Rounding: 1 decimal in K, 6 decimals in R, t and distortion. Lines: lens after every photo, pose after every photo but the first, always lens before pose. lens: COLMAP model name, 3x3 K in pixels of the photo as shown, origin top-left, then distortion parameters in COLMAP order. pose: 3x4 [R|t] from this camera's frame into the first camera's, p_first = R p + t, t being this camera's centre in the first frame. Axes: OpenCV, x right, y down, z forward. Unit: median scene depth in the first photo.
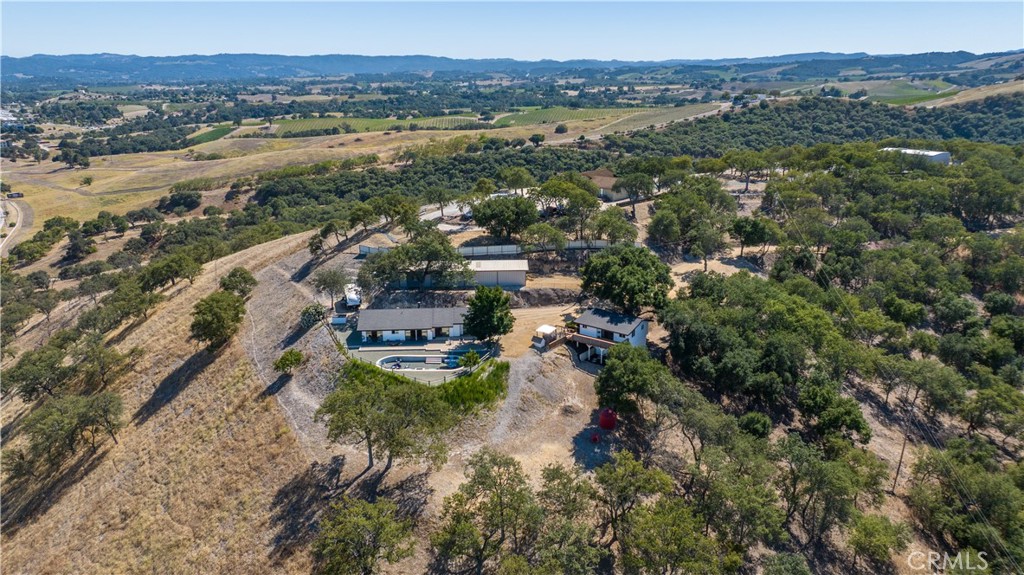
lens RADIAL K [[694.7, 0, 512.0], [0, 694.7, 287.5], [0, 0, 1]] dist [-0.003046, 0.000507]
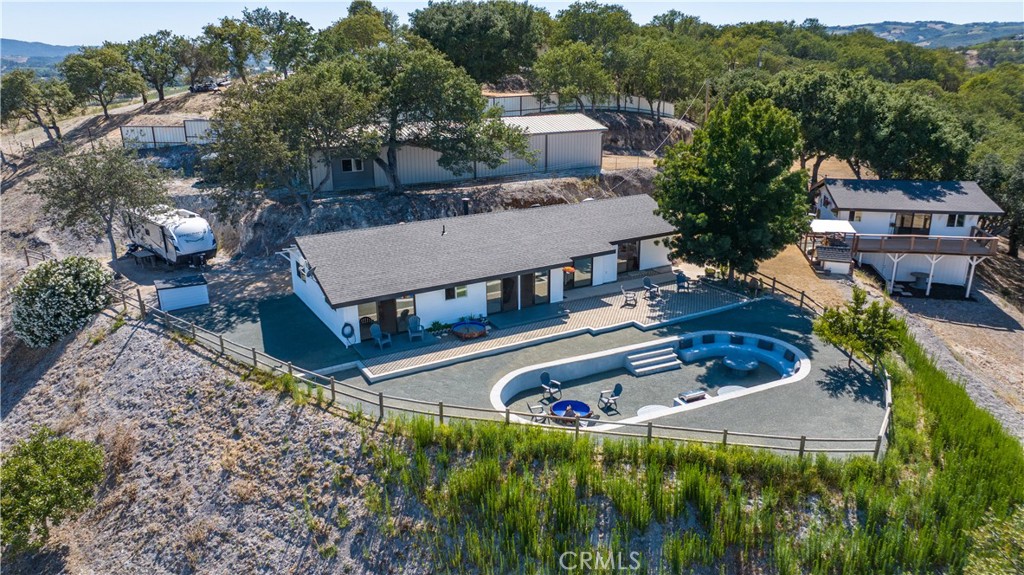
lens RADIAL K [[694.7, 0, 512.0], [0, 694.7, 287.5], [0, 0, 1]] dist [-0.003046, 0.000507]
pose [[0.891483, -0.144074, 0.429536, -0.273034], [0.134513, 0.989508, 0.052723, 0.050517], [-0.432625, 0.010777, 0.901510, 0.738345]]
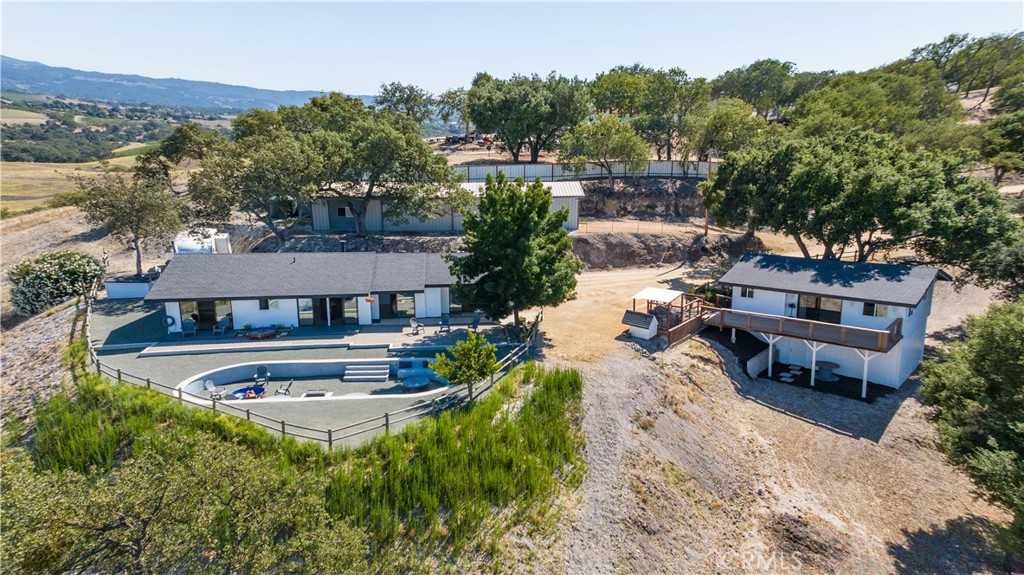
lens RADIAL K [[707.2, 0, 517.4], [0, 707.2, 278.0], [0, 0, 1]] dist [0.416983, 0.001065]
pose [[0.999731, -0.004332, 0.022780, -0.040642], [0.006072, 0.997020, -0.076904, 0.082537], [-0.022379, 0.077022, 0.996778, 0.594960]]
